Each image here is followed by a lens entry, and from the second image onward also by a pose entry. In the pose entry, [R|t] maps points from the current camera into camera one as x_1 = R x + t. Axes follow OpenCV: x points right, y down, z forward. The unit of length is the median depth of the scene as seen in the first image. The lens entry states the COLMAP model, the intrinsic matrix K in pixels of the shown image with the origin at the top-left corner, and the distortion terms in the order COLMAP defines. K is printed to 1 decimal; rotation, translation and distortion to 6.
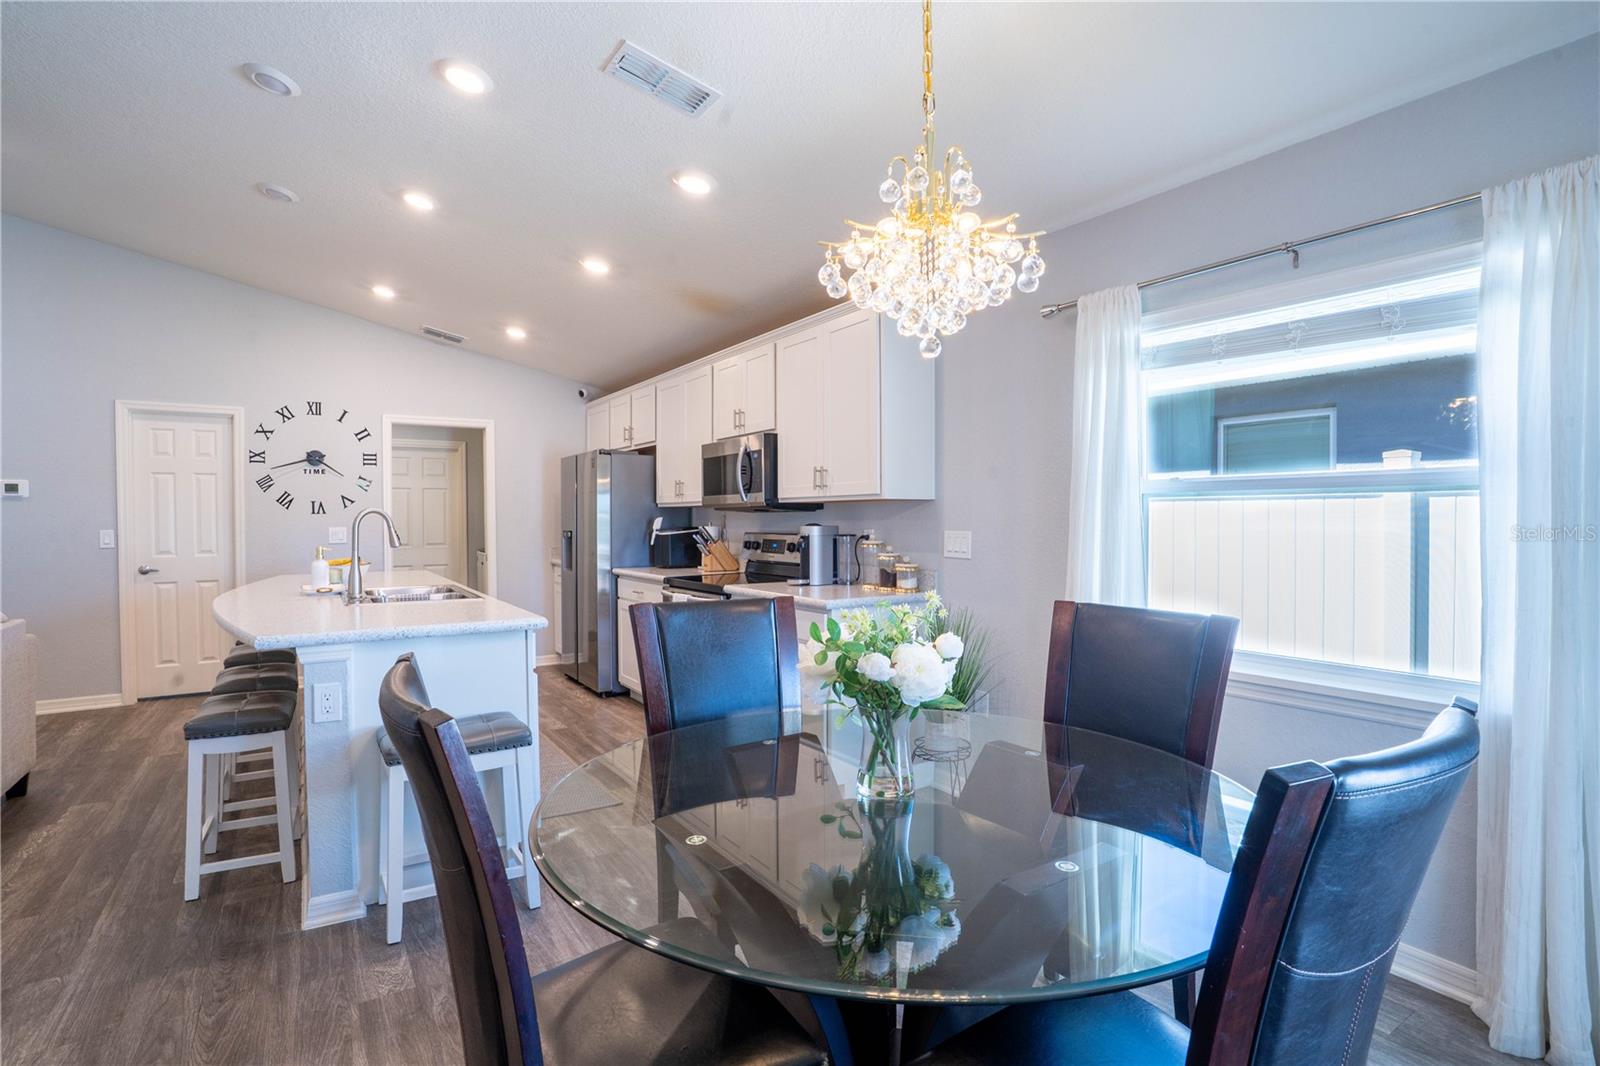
lens RADIAL K [[788.3, 0, 793.2], [0, 788.3, 527.3], [0, 0, 1]] dist [-0.067984, 0.027373]
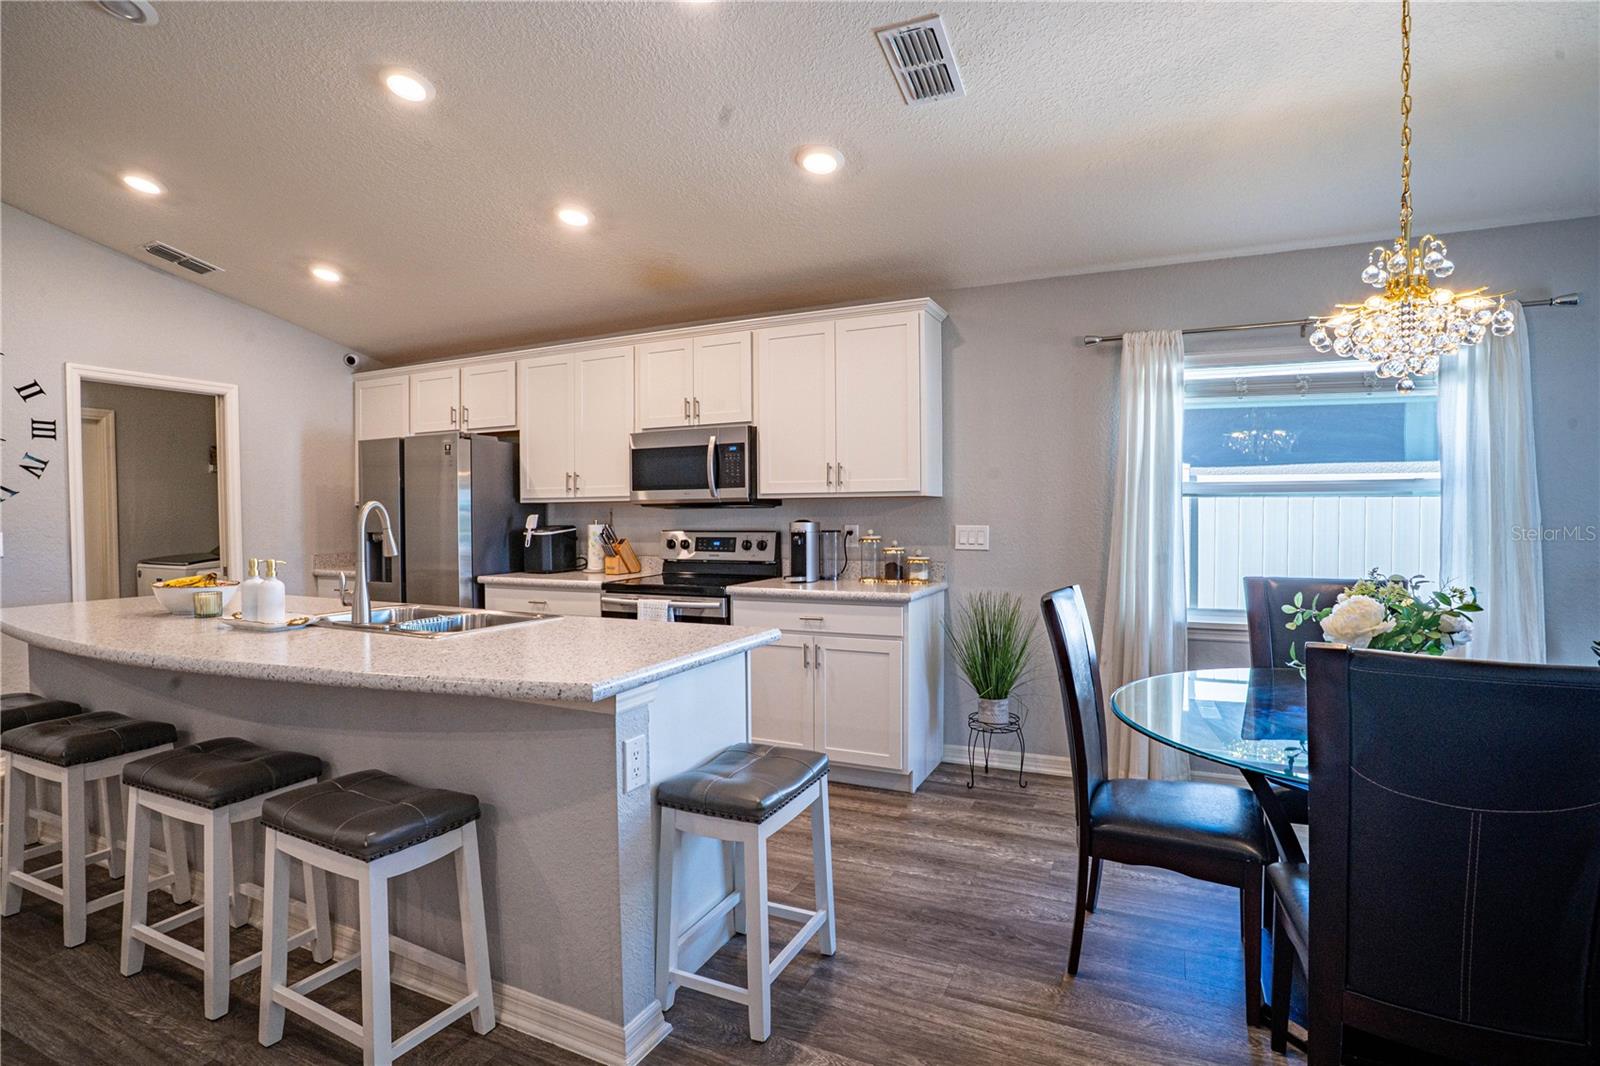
lens RADIAL K [[788.3, 0, 794.9], [0, 788.3, 534.5], [0, 0, 1]] dist [-0.067984, 0.027373]
pose [[0.849034, -0.016774, 0.528072, -0.430480], [0.010317, 0.999832, 0.015171, -0.001255], [-0.528237, -0.007433, 0.849064, 0.137776]]
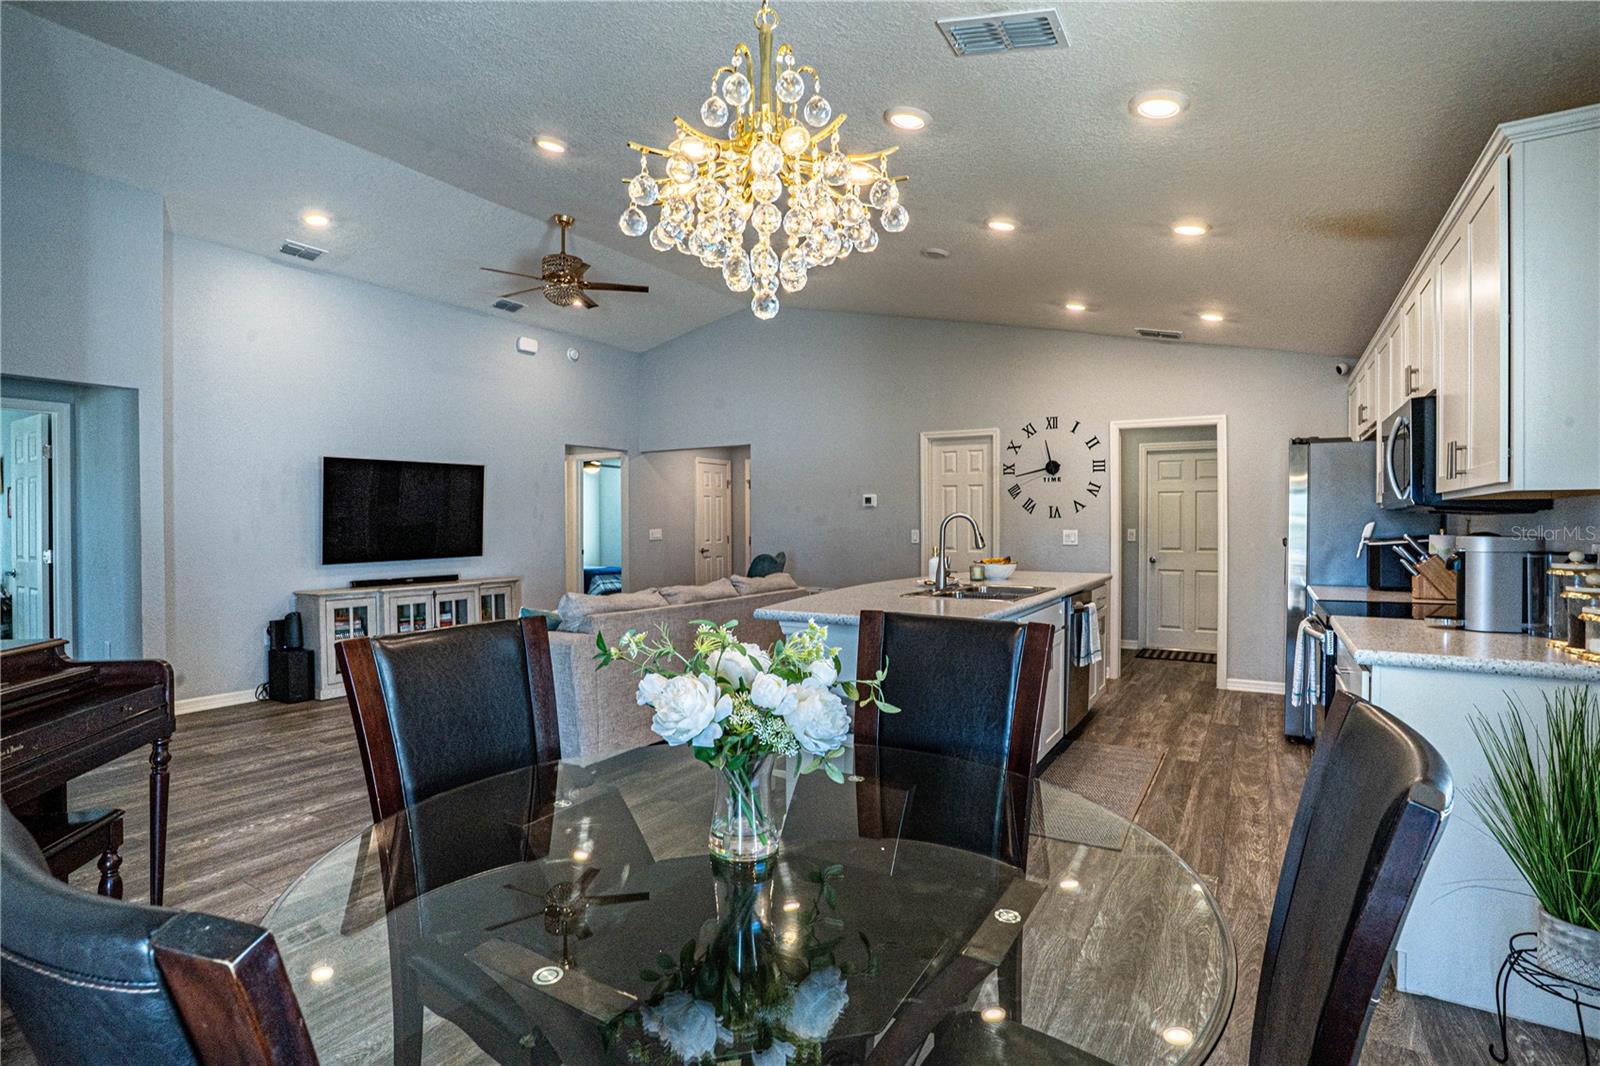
lens RADIAL K [[788.3, 0, 800.6], [0, 788.3, 530.4], [0, 0, 1]] dist [-0.067984, 0.027373]
pose [[0.447379, 0.014015, -0.894235, 0.273281], [-0.015061, 0.999853, 0.008135, -0.003392], [0.894218, 0.009829, 0.447525, 0.206366]]
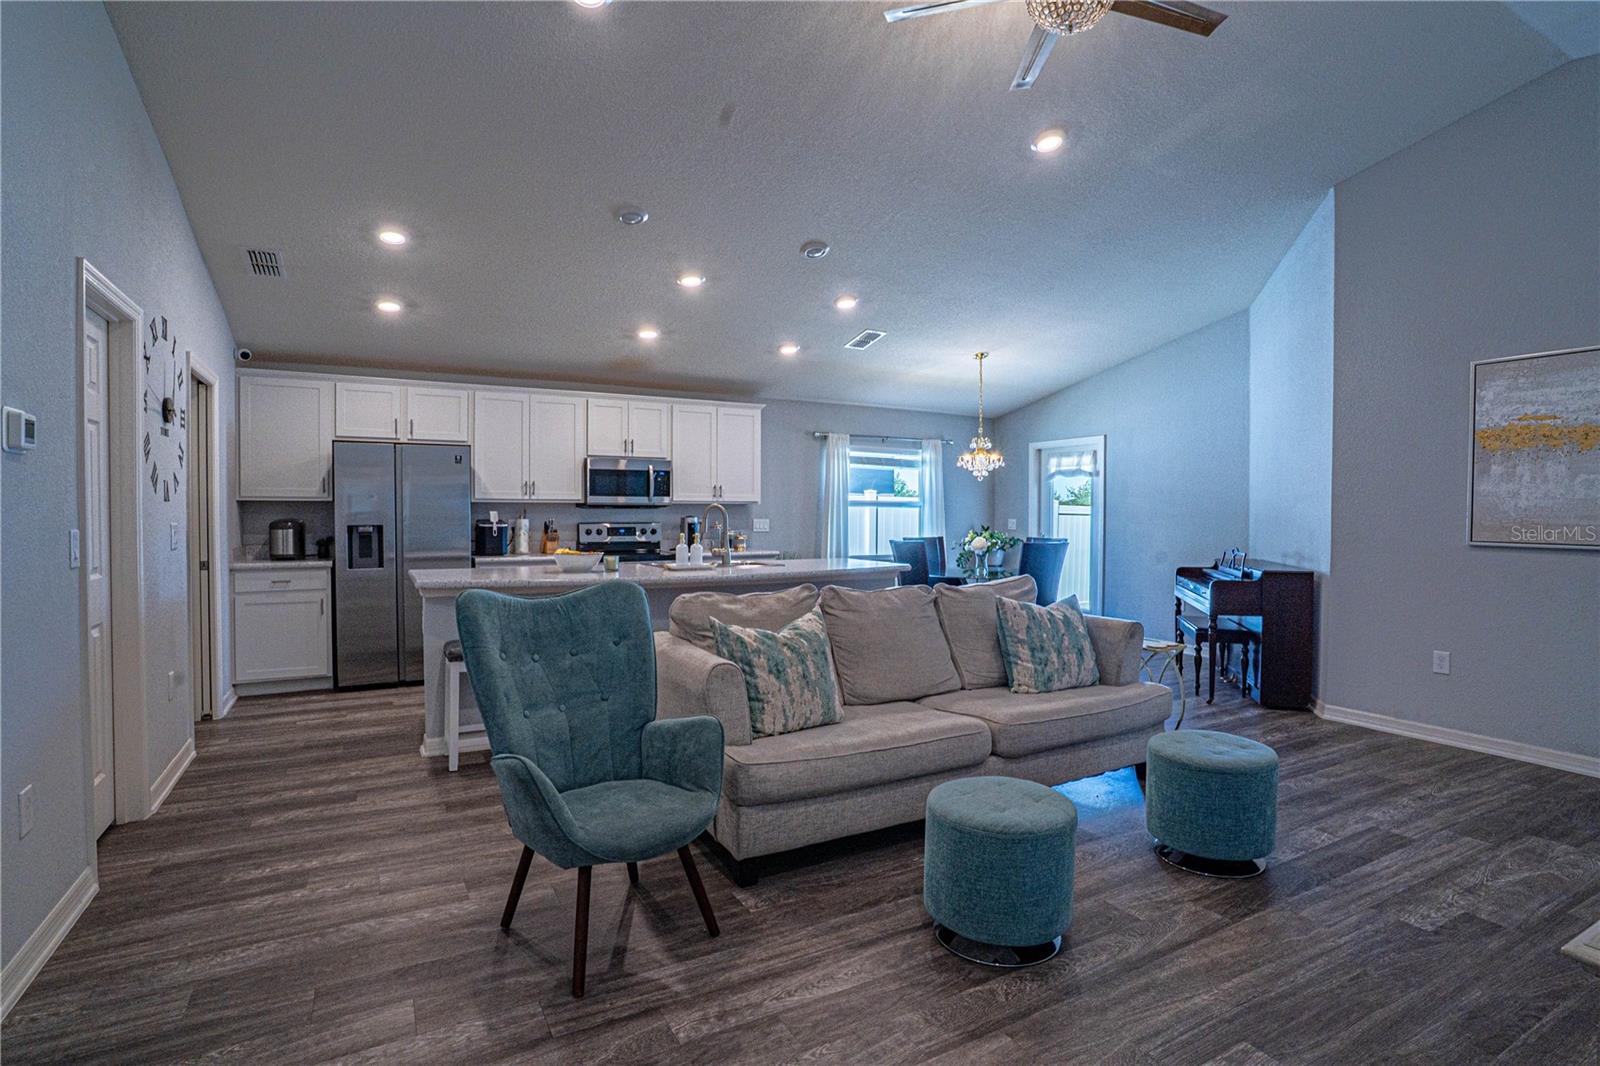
lens RADIAL K [[788.3, 0, 799.0], [0, 788.3, 527.9], [0, 0, 1]] dist [-0.067984, 0.027373]
pose [[0.058391, -0.014098, 0.998194, -1.439207], [0.009734, 0.999861, 0.013552, 0.000652], [-0.998246, 0.008926, 0.058520, 0.559287]]
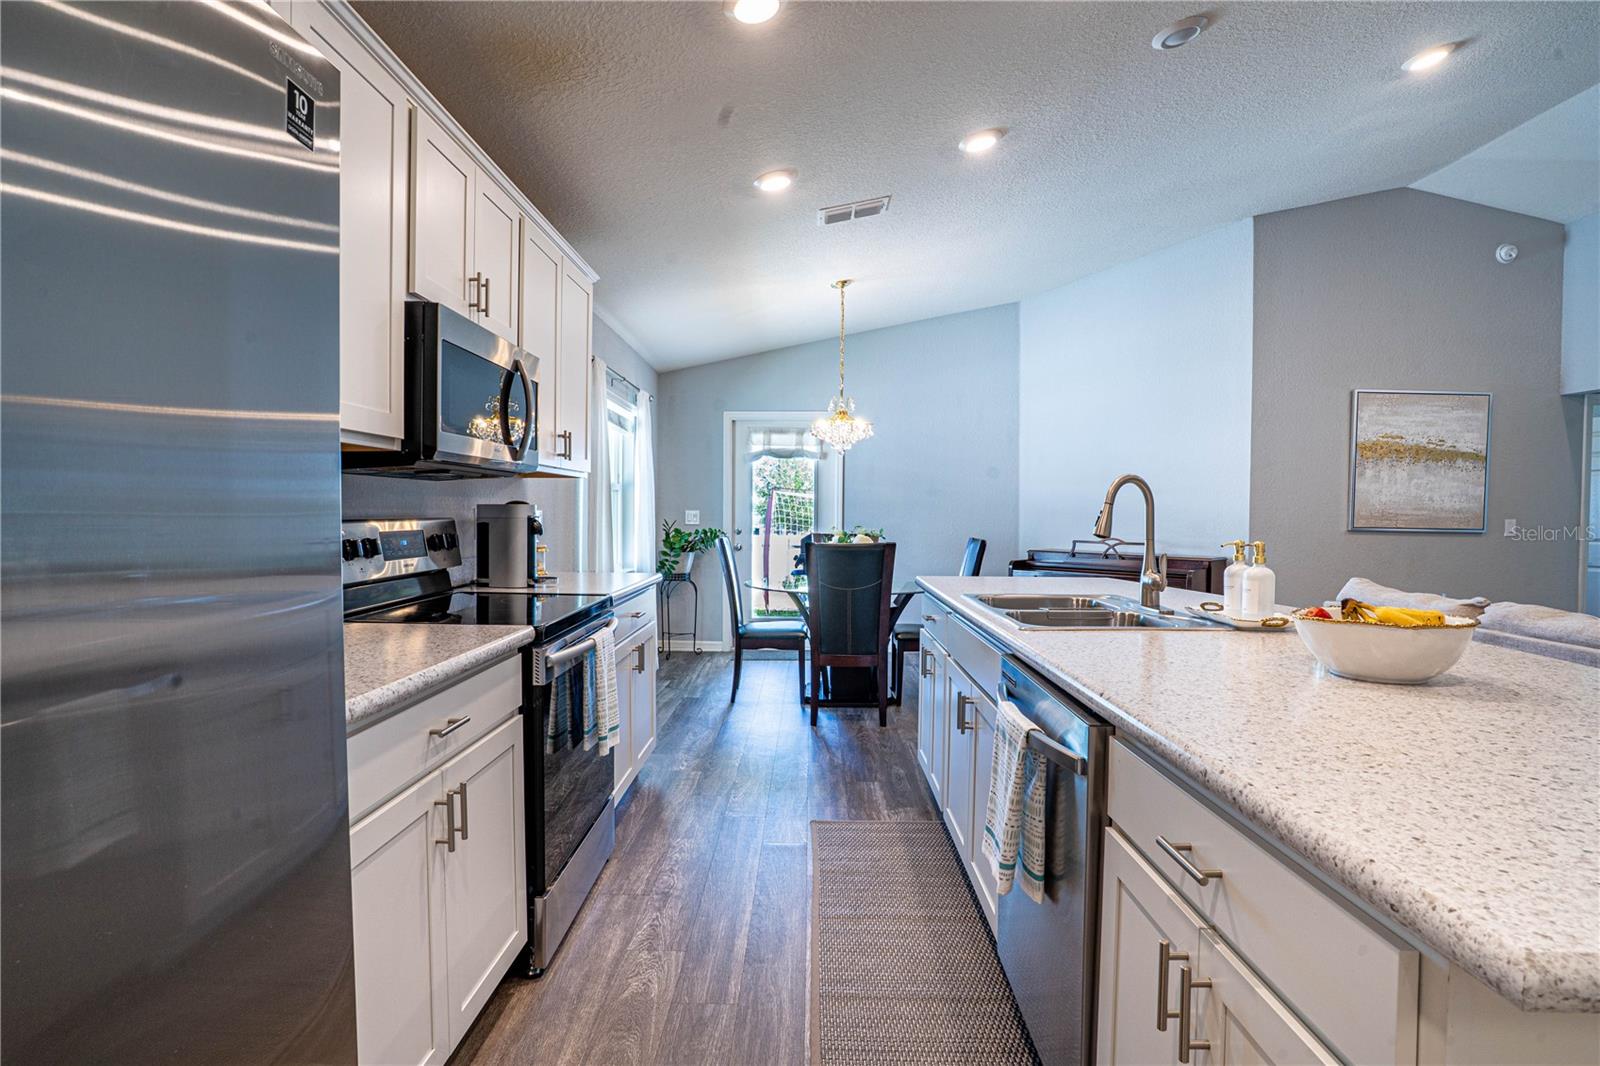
lens RADIAL K [[788.3, 0, 802.4], [0, 788.3, 528.6], [0, 0, 1]] dist [-0.067984, 0.027373]
pose [[-0.835990, -0.013747, 0.548573, -0.489937], [0.003485, 0.999533, 0.030358, -0.000427], [-0.548734, 0.027291, -0.835552, 1.228514]]
